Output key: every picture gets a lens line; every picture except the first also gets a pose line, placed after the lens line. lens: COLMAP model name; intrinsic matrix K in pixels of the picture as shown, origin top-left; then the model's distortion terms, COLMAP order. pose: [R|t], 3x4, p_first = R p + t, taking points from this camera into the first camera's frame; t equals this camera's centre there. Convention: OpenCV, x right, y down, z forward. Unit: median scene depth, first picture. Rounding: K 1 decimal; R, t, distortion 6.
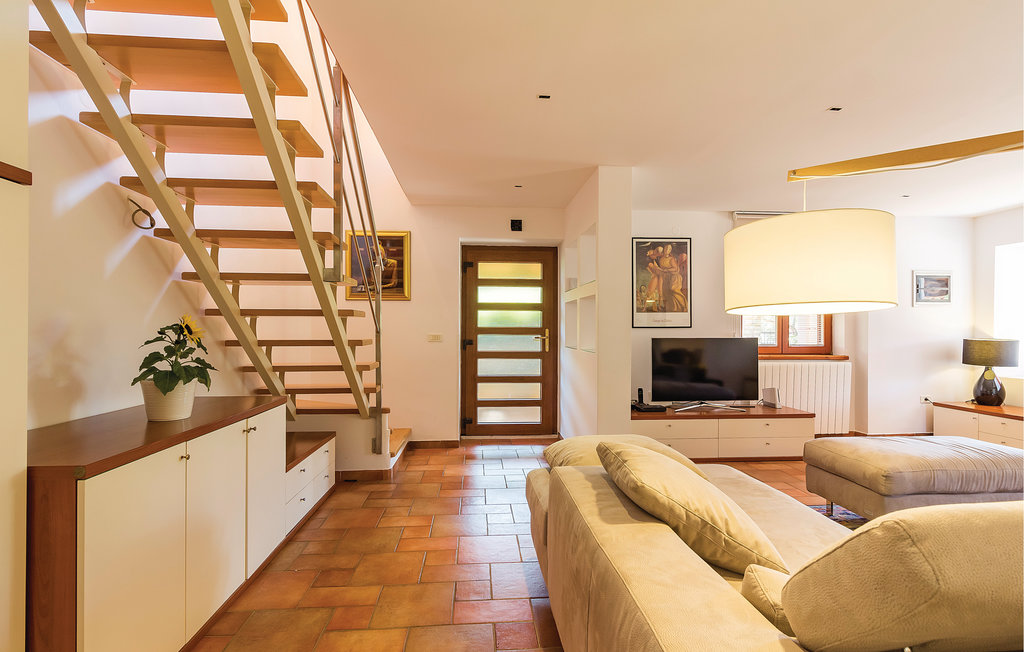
lens RADIAL K [[484.3, 0, 513.4], [0, 484.3, 326.4], [0, 0, 1]] dist [0.003132, 0.000011]
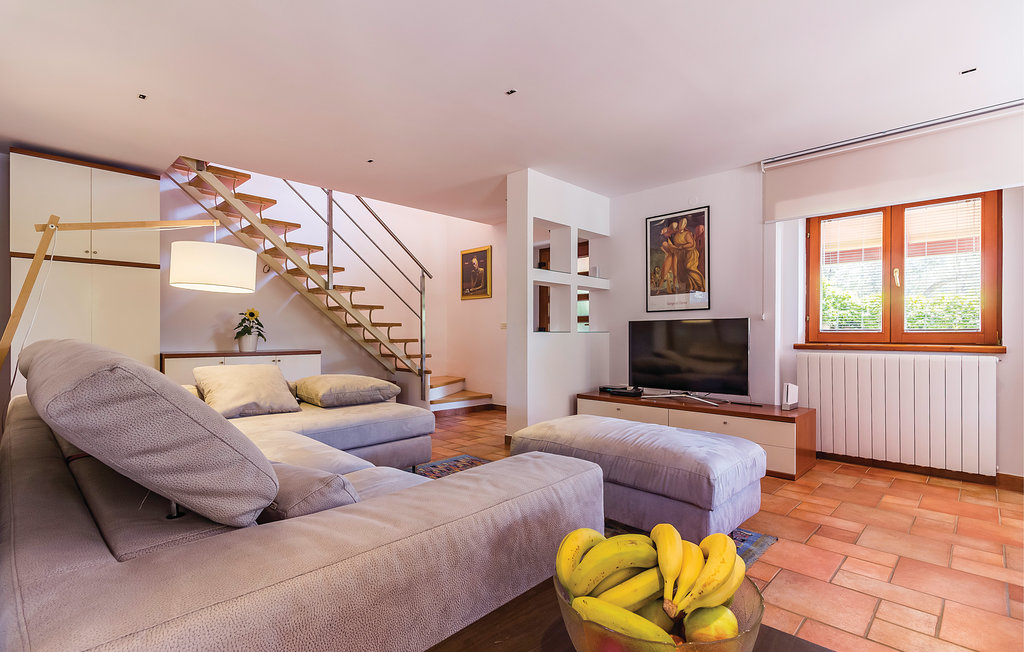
lens RADIAL K [[484.3, 0, 488.3], [0, 484.3, 334.6], [0, 0, 1]] dist [0.003132, 0.000011]
pose [[0.642136, -0.002338, -0.766587, 0.778540], [0.005688, 0.999982, 0.001715, 0.043883], [0.766569, -0.005461, 0.642138, 0.140802]]
